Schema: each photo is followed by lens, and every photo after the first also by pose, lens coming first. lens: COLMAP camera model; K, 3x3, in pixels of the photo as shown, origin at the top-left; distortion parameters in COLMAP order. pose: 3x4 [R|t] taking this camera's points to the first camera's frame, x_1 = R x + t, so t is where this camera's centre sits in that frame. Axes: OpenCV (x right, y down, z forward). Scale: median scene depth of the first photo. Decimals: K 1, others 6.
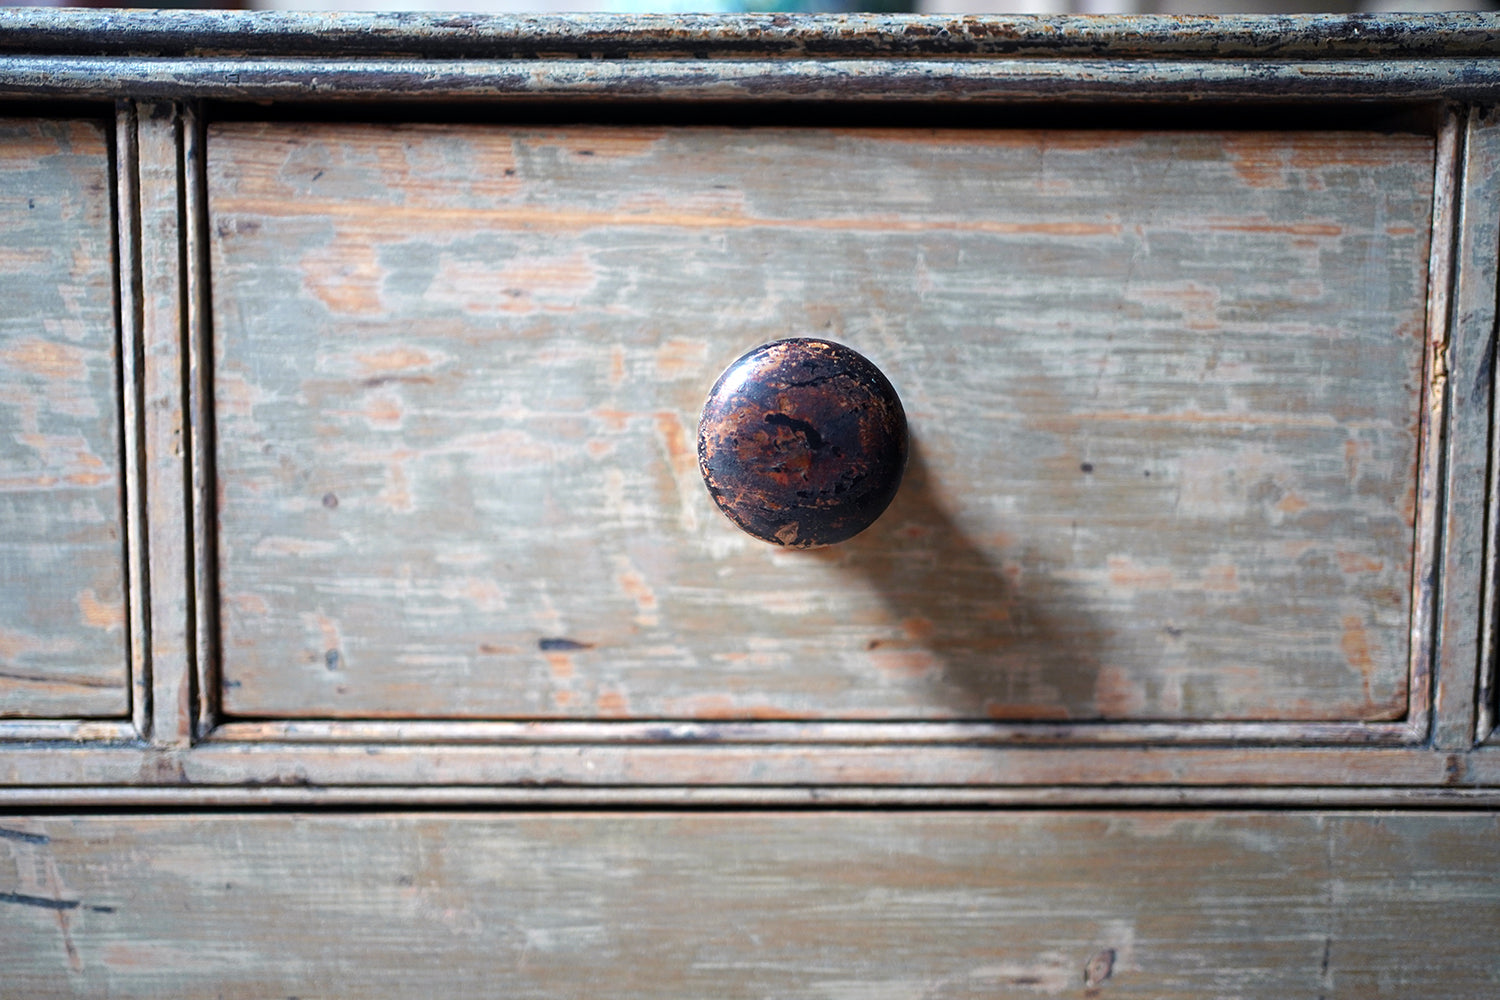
lens RADIAL K [[1516.2, 0, 748.5], [0, 1516.2, 492.3], [0, 0, 1]] dist [0.012515, 0.000000]
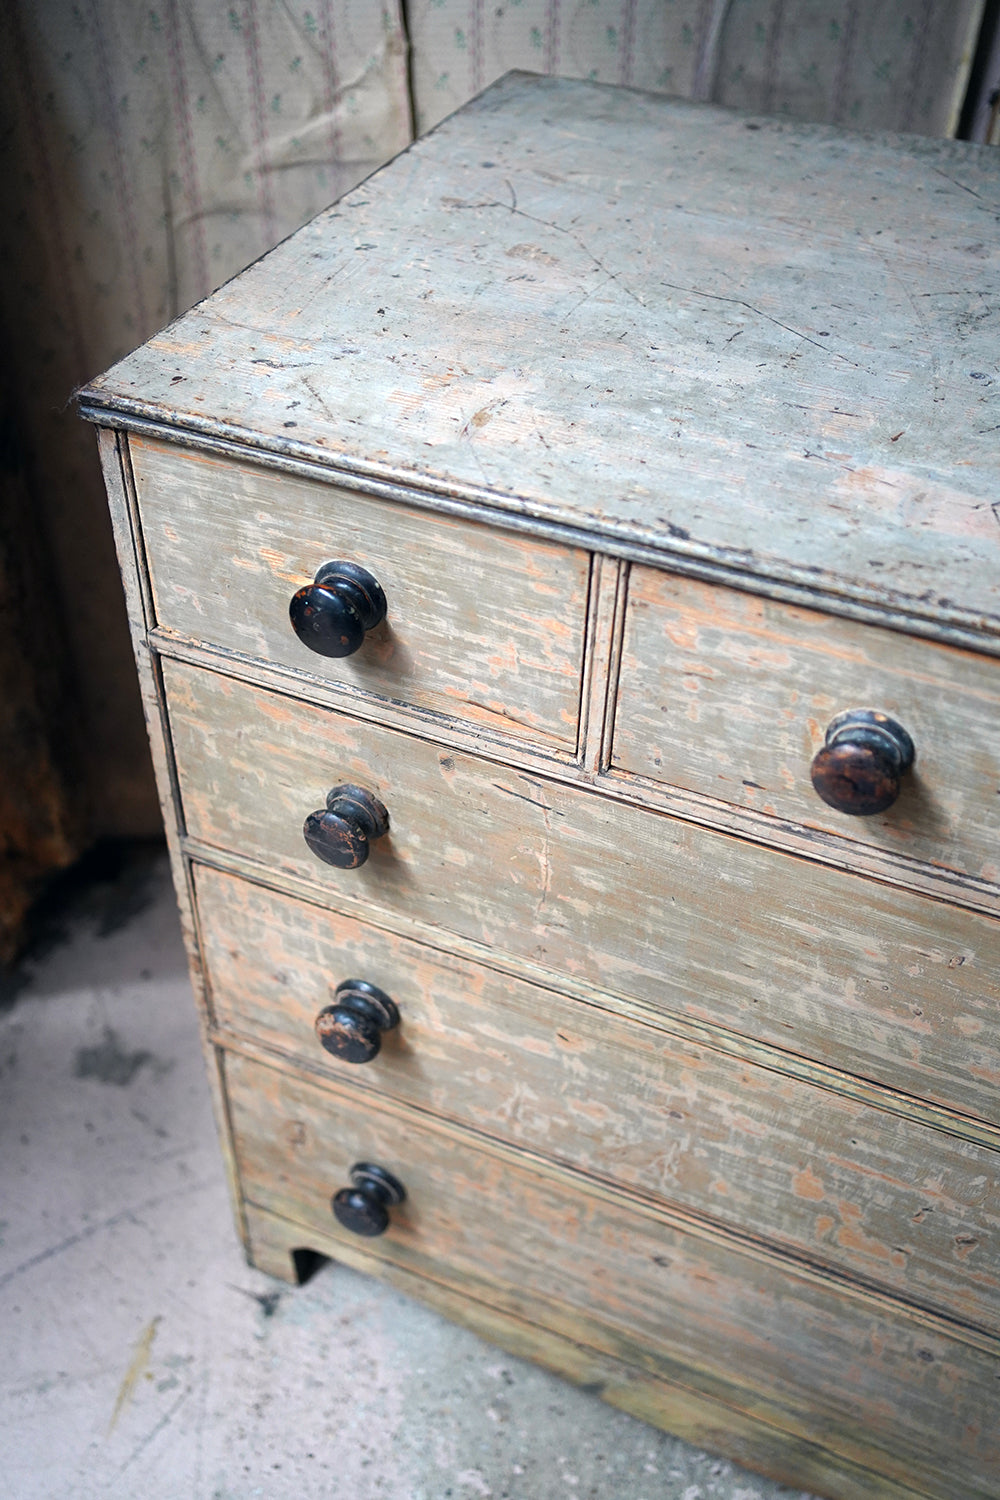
lens RADIAL K [[1516.2, 0, 505.5], [0, 1516.2, 760.4], [0, 0, 1]] dist [0.012515, 0.000000]
pose [[0.911612, 0.286456, -0.294800, 0.206211], [-0.061125, 0.803679, 0.591915, -1.279967], [0.406482, -0.521577, 0.750153, -0.866288]]
